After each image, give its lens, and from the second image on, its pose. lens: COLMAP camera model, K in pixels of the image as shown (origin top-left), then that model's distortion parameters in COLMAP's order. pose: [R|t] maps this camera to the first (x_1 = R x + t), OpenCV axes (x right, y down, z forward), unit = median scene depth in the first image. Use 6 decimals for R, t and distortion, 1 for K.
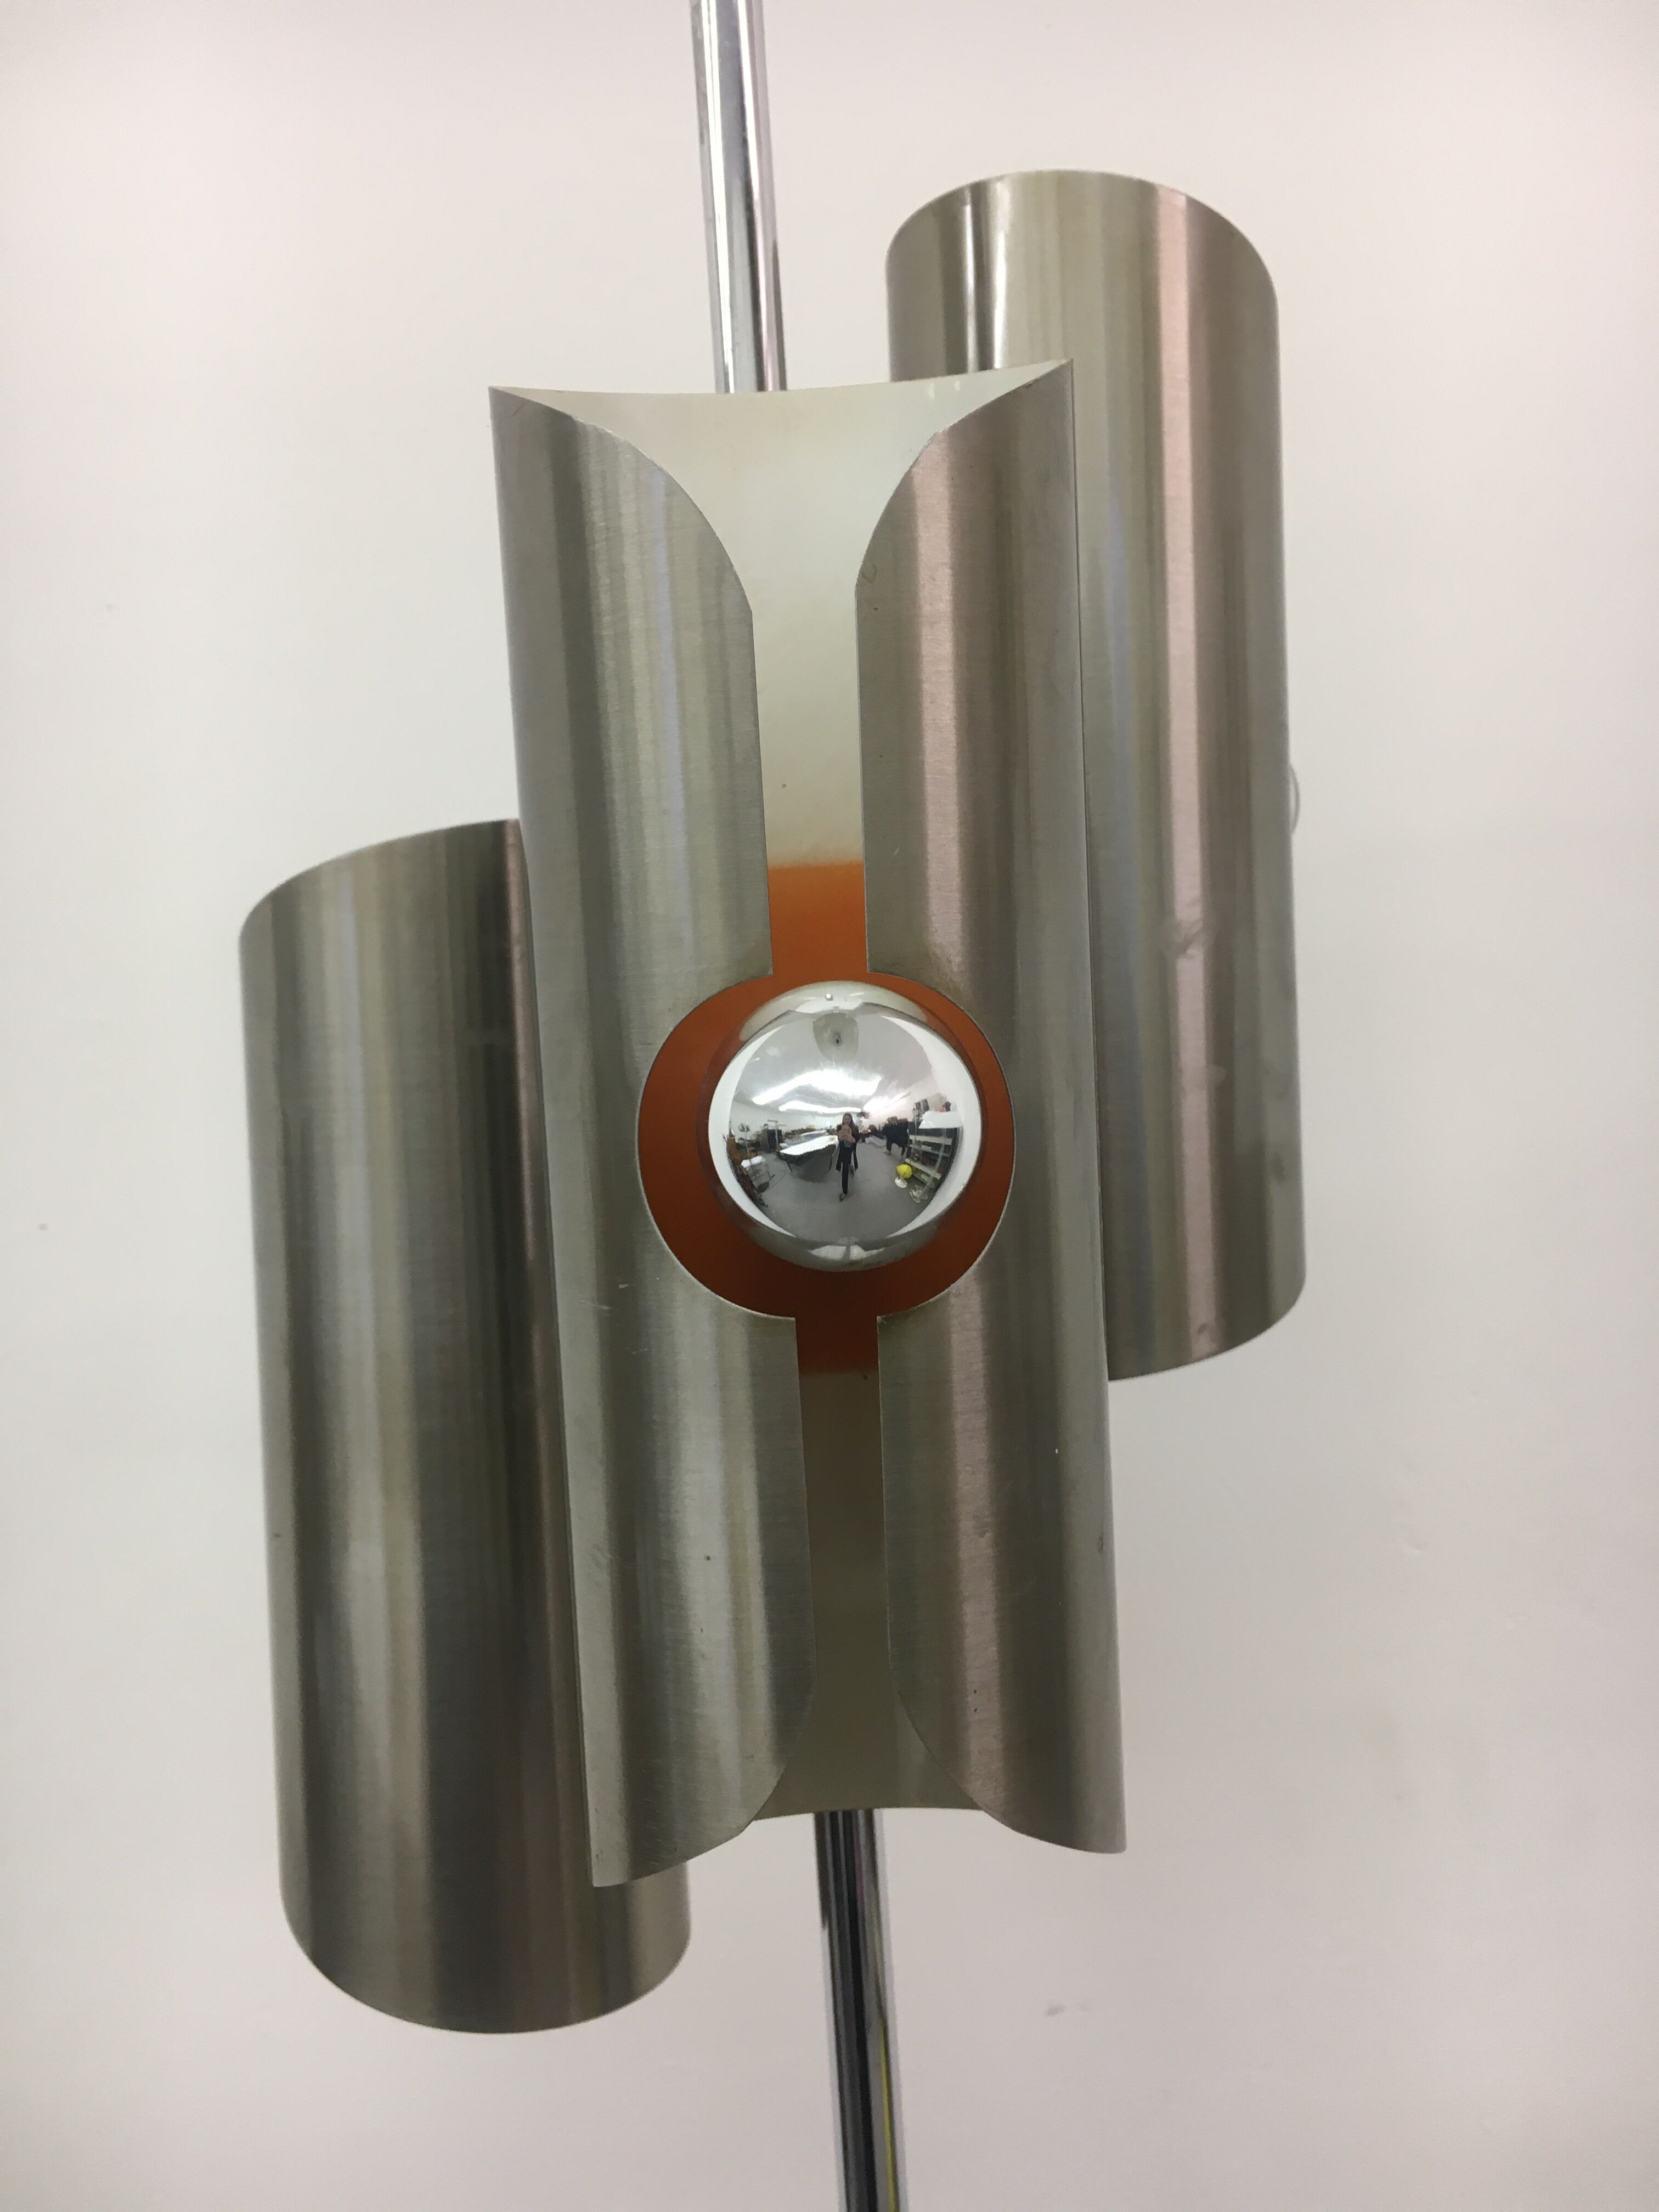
lens RADIAL K [[1867.7, 0, 829.5], [0, 1867.7, 1106.0], [0, 0, 1]] dist [0.071641, -0.001138]
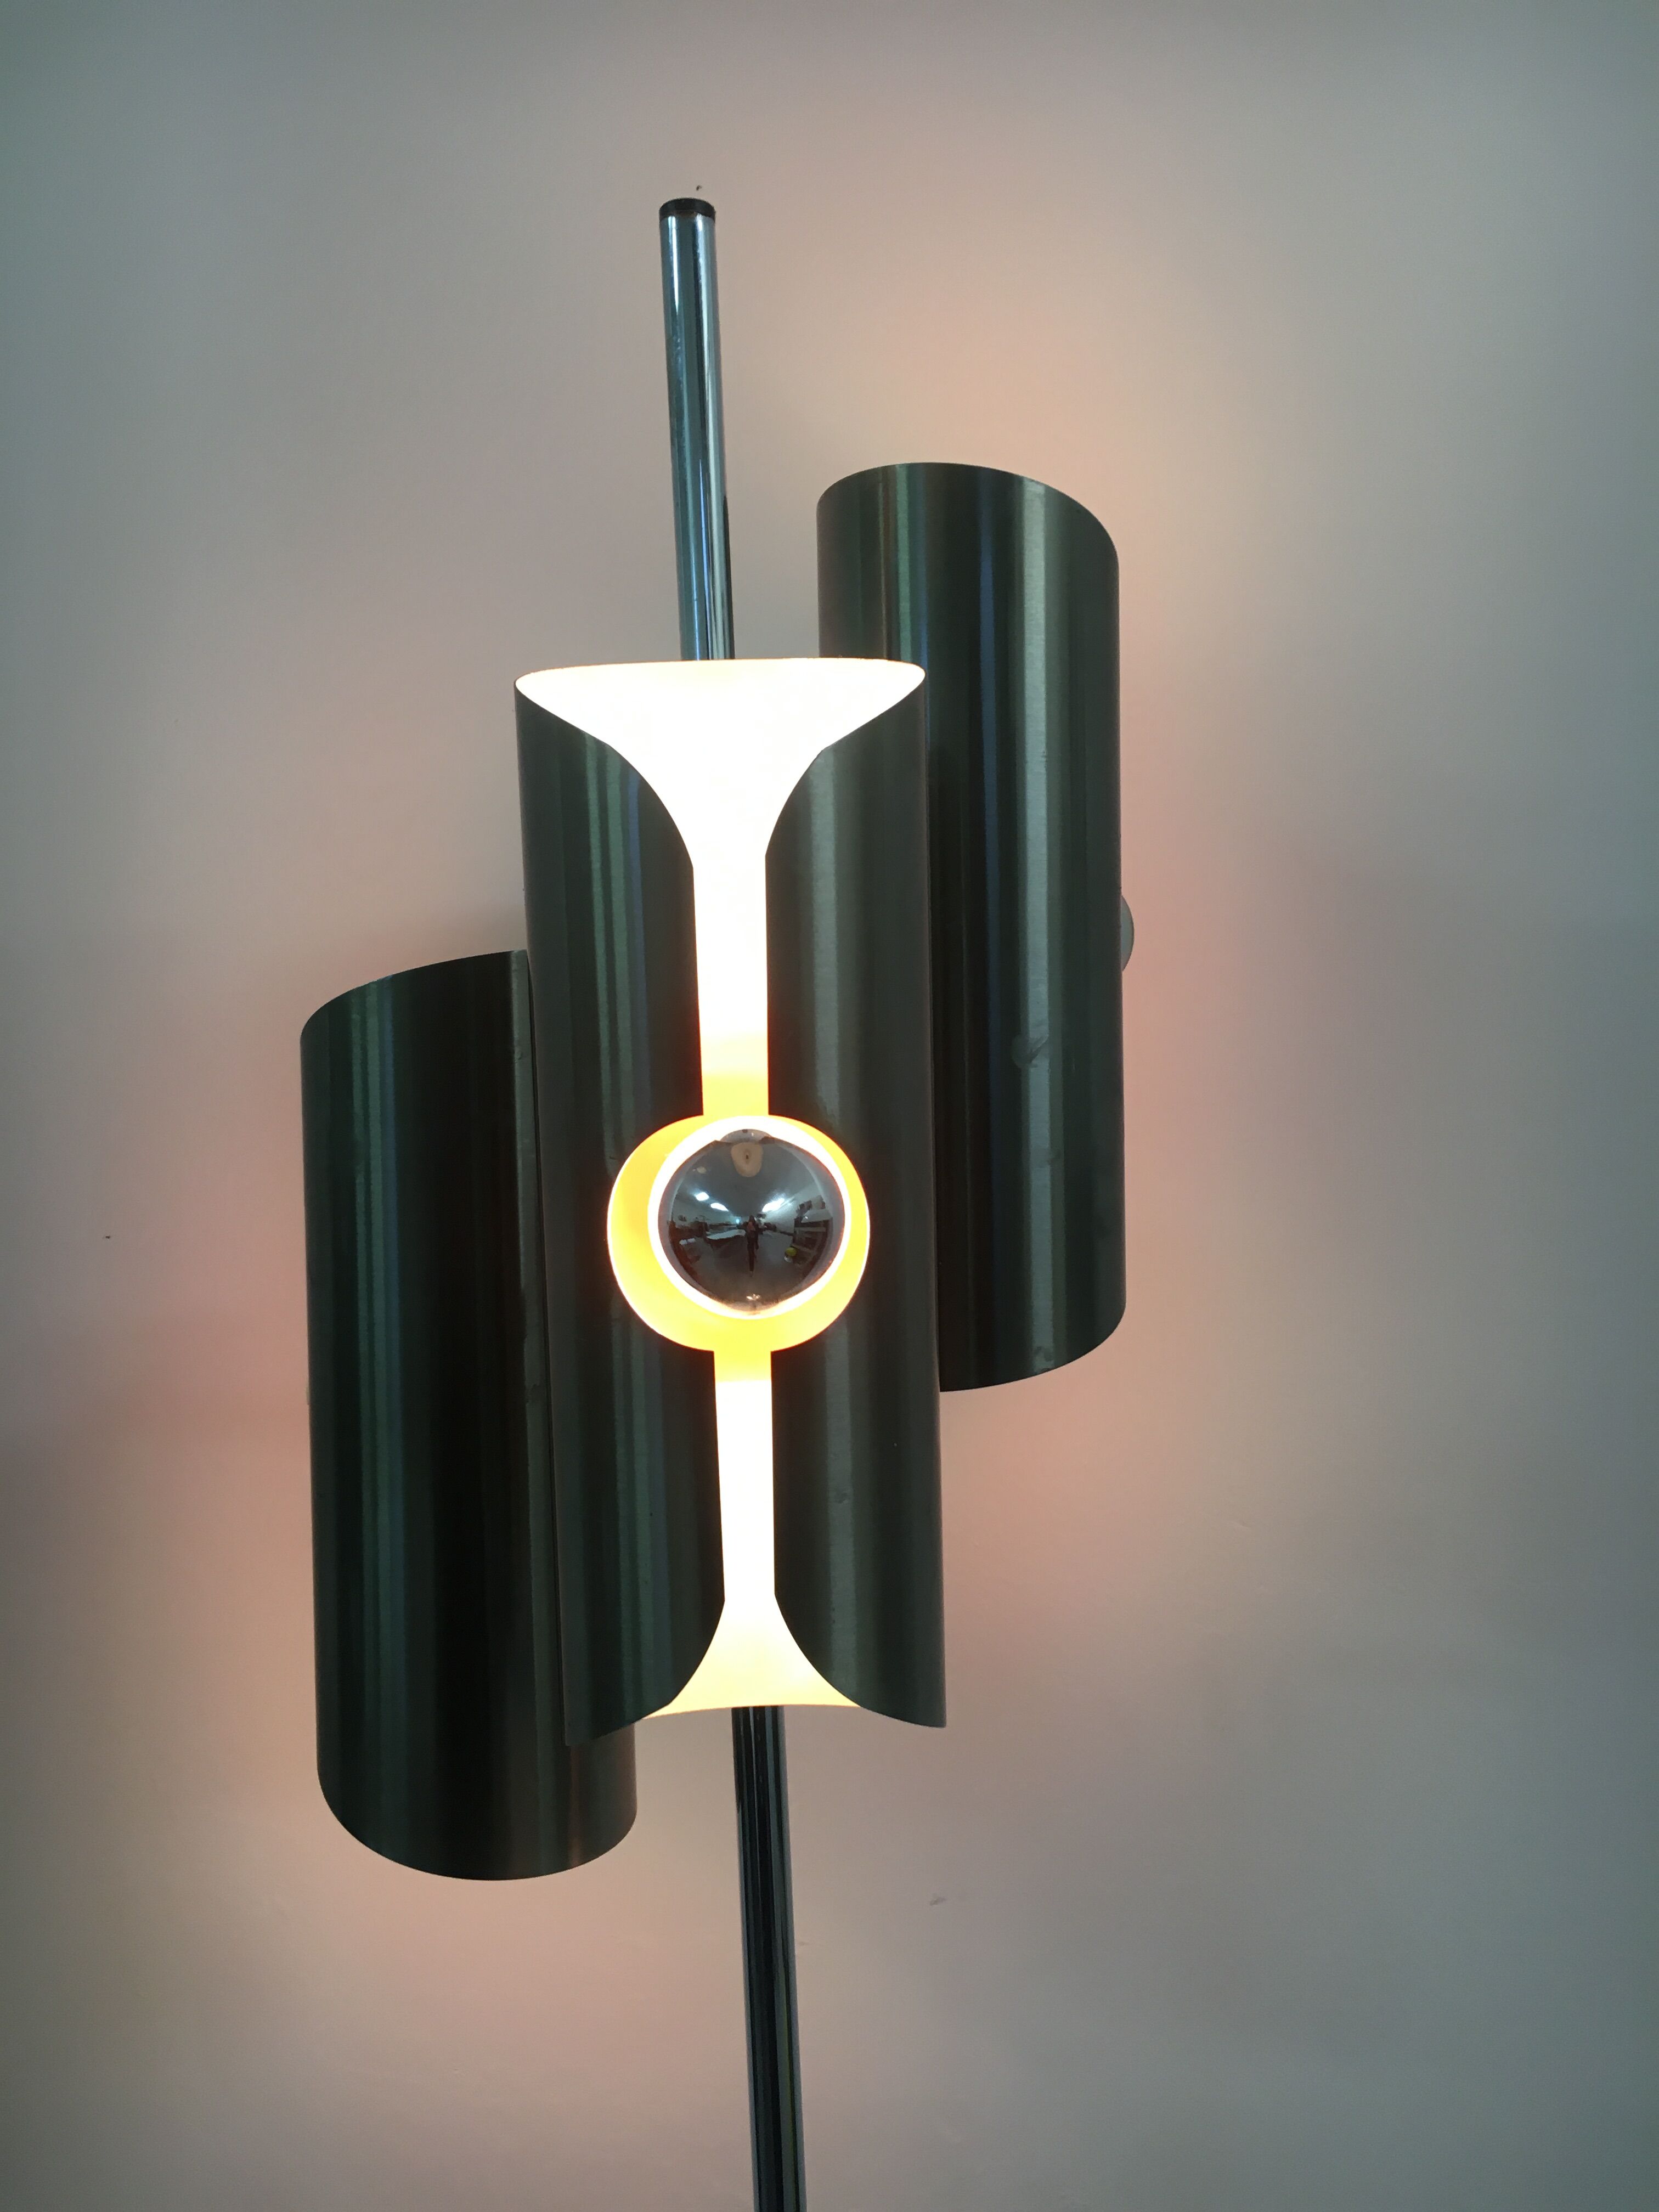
lens RADIAL K [[1934.1, 0, 872.0], [0, 1934.1, 1113.6], [0, 0, 1]] dist [0.011923, -0.000738]
pose [[0.998988, 0.023839, 0.038134, 0.030563], [-0.024552, 0.999530, 0.018331, -0.073167], [-0.037679, -0.019248, 0.999104, -0.365176]]
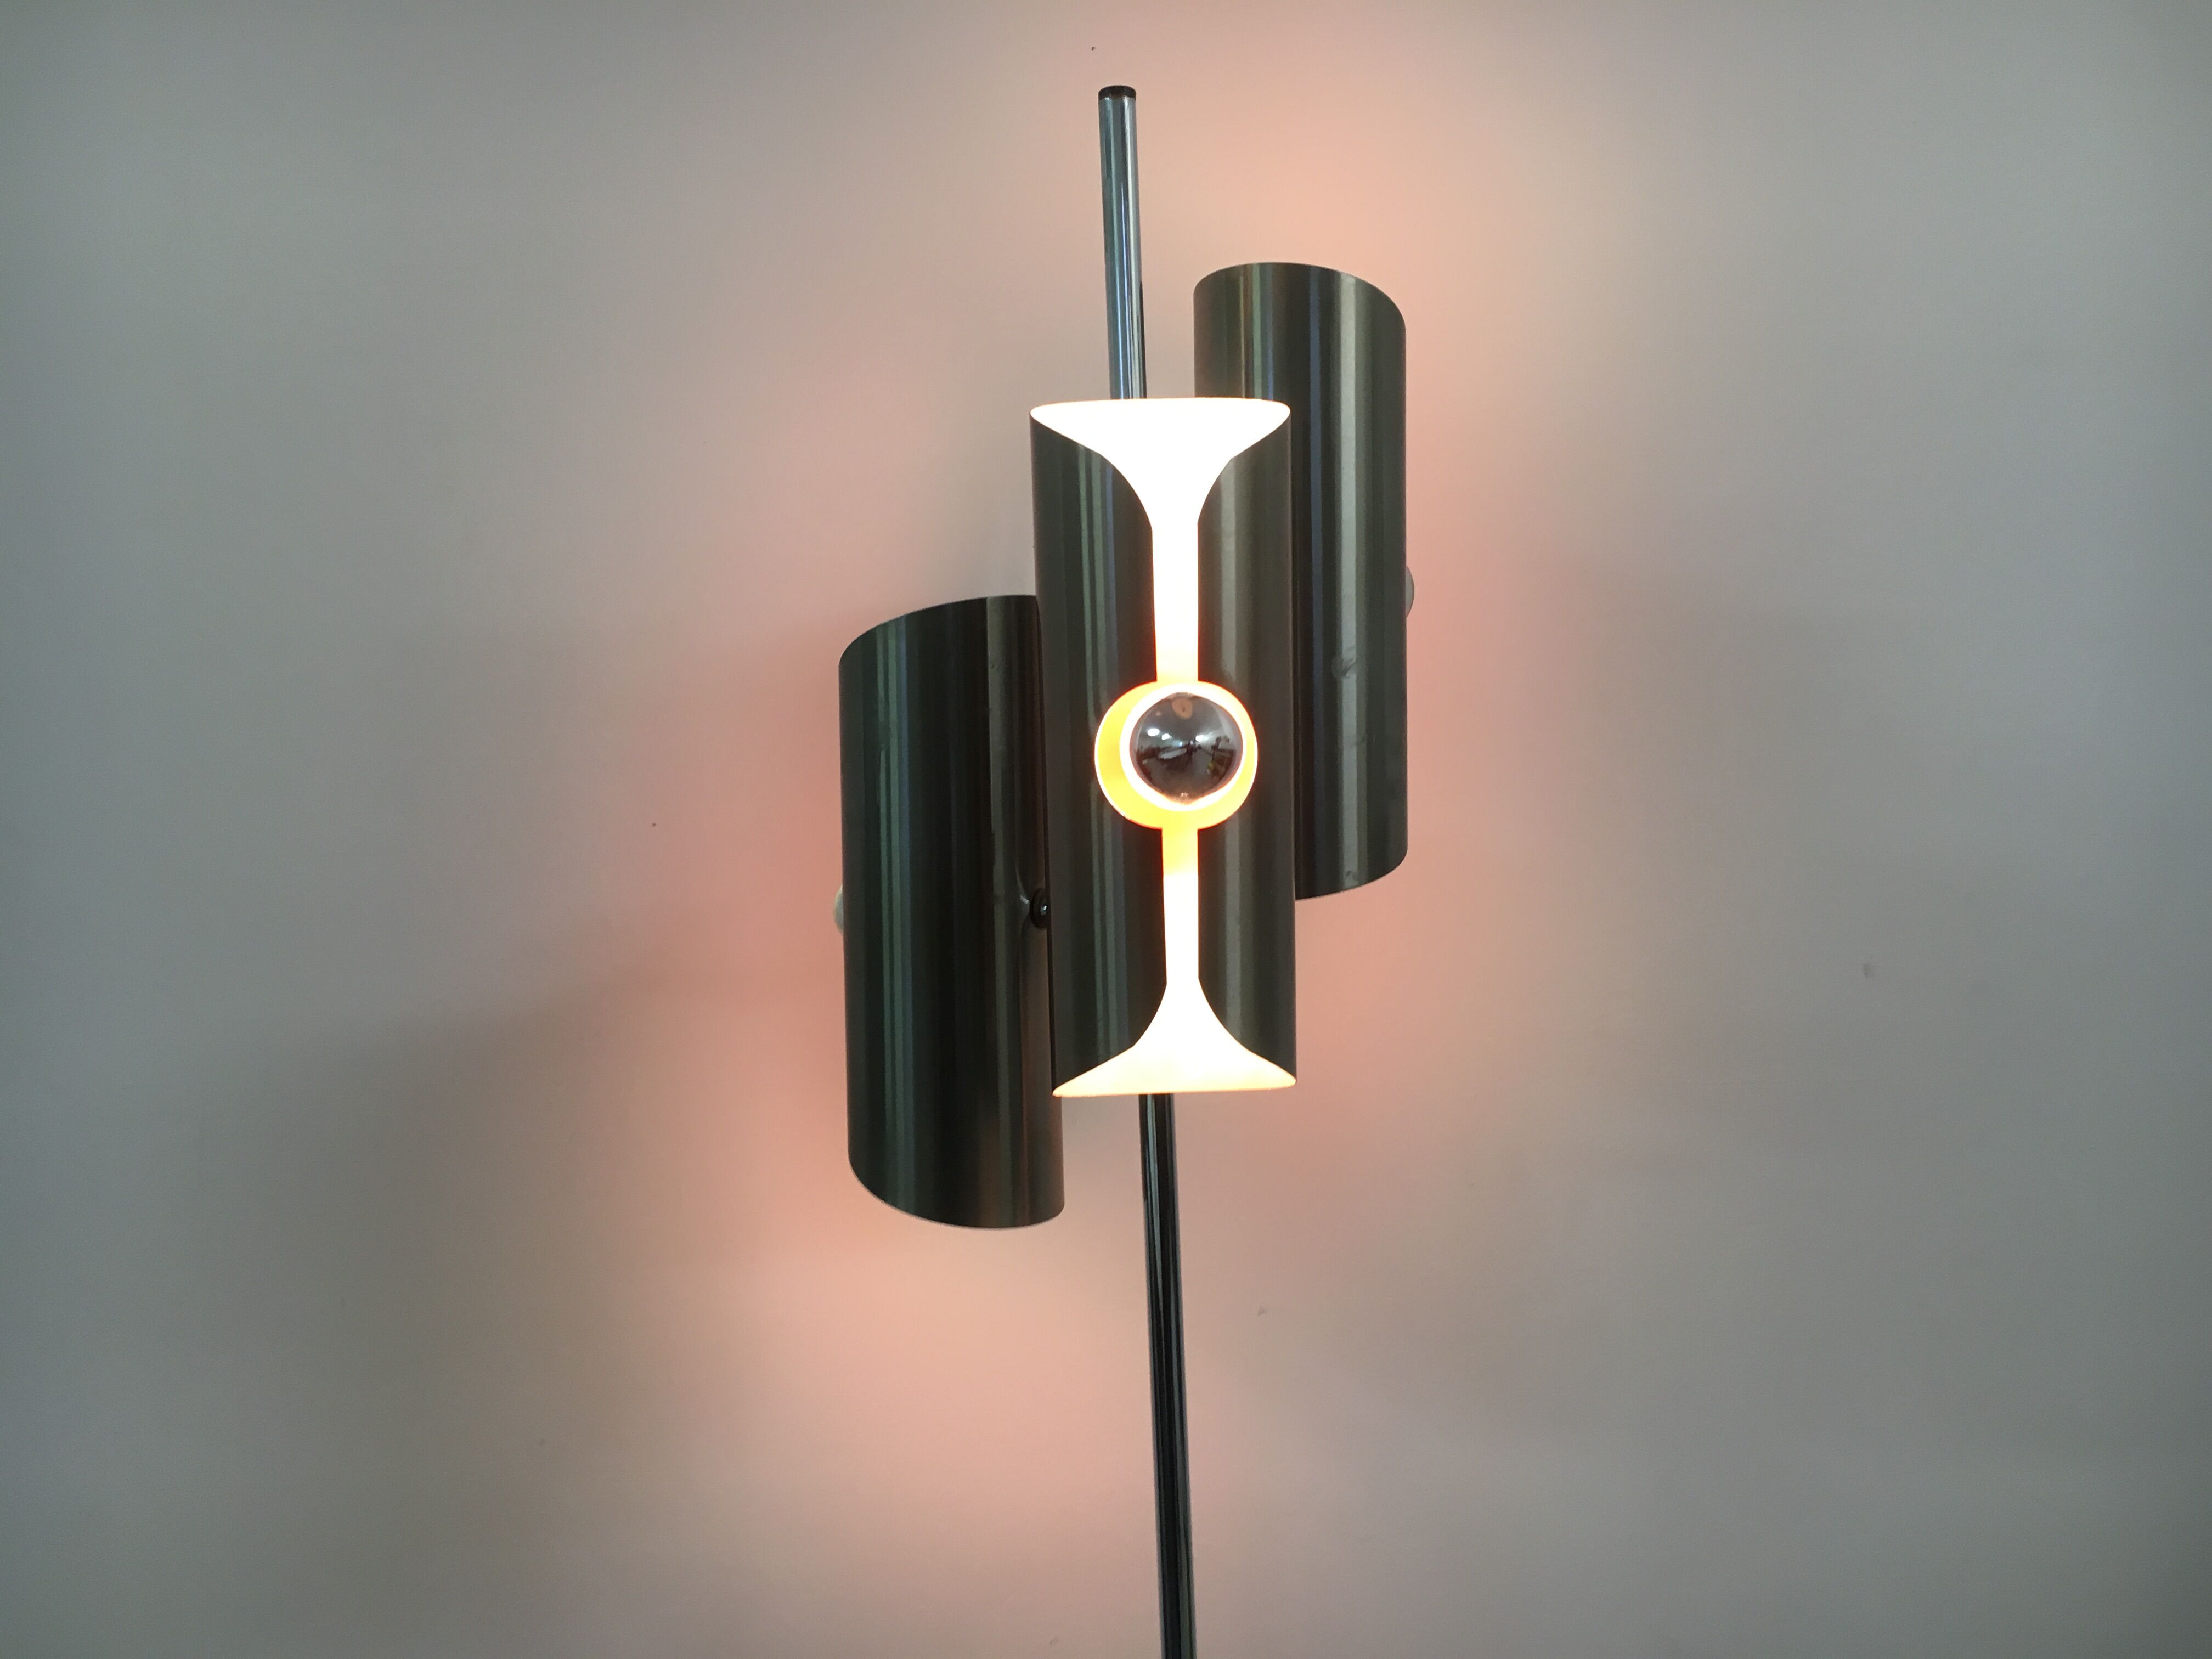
lens RADIAL K [[1893.1, 0, 1091.0], [0, 1893.1, 828.5], [0, 0, 1]] dist [0.065231, -0.100590]
pose [[0.999309, 0.030396, 0.021403, -0.111097], [-0.030747, 0.999395, 0.016276, 0.053439], [-0.020896, -0.016923, 0.999638, -0.986333]]
